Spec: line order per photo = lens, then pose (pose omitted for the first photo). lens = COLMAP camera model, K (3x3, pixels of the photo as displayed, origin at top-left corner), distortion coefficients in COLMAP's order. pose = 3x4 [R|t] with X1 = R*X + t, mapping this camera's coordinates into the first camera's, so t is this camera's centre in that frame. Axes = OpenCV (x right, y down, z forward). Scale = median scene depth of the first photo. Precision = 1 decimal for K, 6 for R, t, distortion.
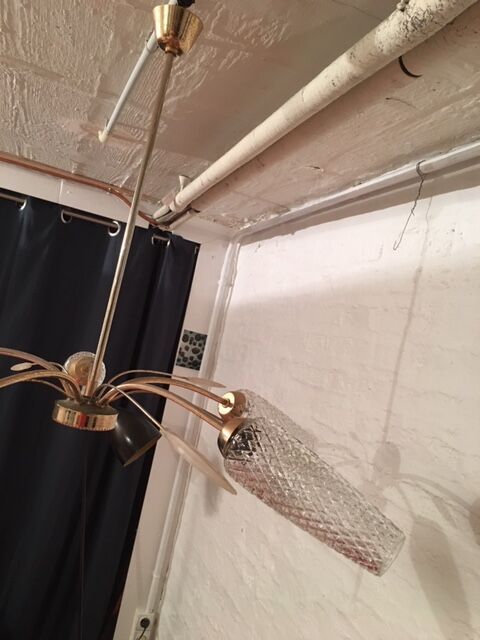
lens RADIAL K [[546.2, 0, 242.8], [0, 546.2, 316.9], [0, 0, 1]] dist [0.080356, -0.111024]
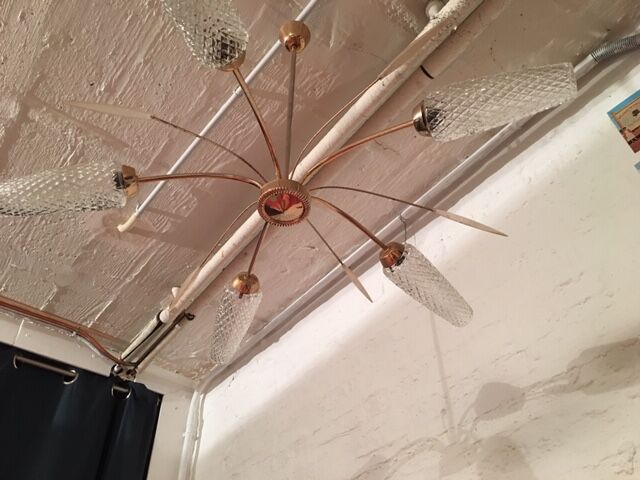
lens RADIAL K [[546.2, 0, 322.0], [0, 546.2, 237.8], [0, 0, 1]] dist [0.080356, -0.111024]
pose [[0.924641, 0.046241, 0.378022, -0.216030], [0.205881, 0.774366, -0.598306, 0.312890], [-0.320394, 0.631046, 0.706491, 0.068595]]
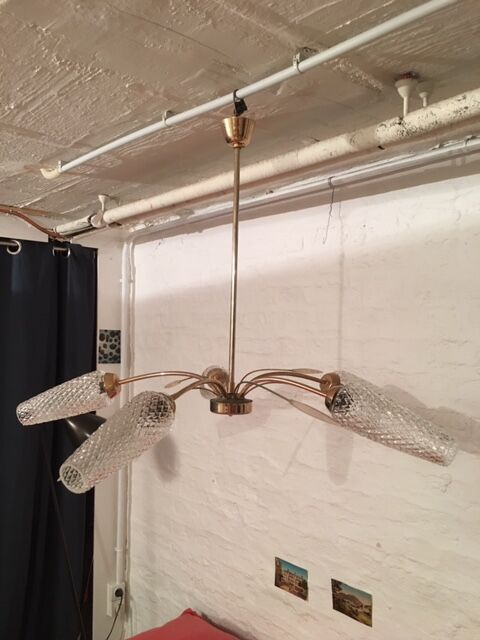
lens RADIAL K [[544.2, 0, 240.0], [0, 544.2, 320.0], [0, 0, 1]] dist [0.048310, -0.003682]
pose [[0.917350, -0.197188, 0.345813, -0.240509], [0.172499, 0.979807, 0.101108, -0.061522], [-0.358767, -0.033099, 0.932840, -0.115186]]
